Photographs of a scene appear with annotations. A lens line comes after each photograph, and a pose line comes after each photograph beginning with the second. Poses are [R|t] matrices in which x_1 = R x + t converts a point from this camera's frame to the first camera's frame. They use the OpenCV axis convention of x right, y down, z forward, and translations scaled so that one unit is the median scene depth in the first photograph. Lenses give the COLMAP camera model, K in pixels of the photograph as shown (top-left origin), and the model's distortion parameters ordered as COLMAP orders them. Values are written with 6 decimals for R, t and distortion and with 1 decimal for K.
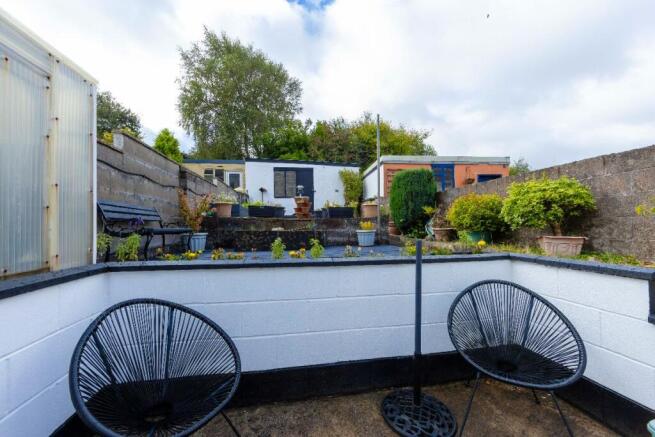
lens RADIAL K [[254.9, 0, 327.5], [0, 254.9, 218.5], [0, 0, 1]] dist [-0.001523, -0.000104]
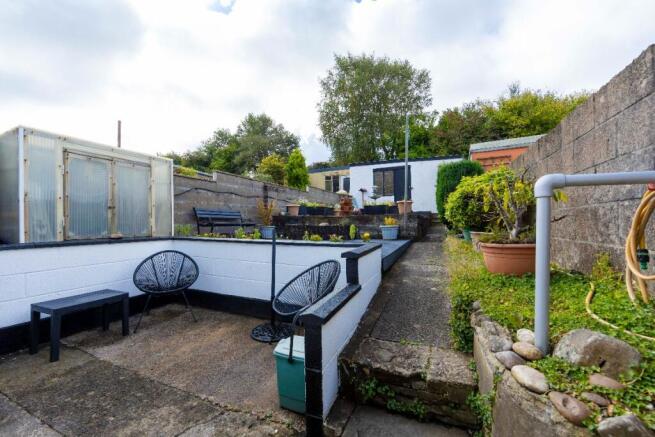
lens RADIAL K [[250.7, 0, 330.2], [0, 250.7, 223.4], [0, 0, 1]] dist [0.000033, -0.000053]
pose [[0.835957, 0.008999, -0.548722, 0.210995], [0.010547, 0.999417, 0.032459, -0.001292], [0.548694, -0.032922, 0.835375, -0.020493]]
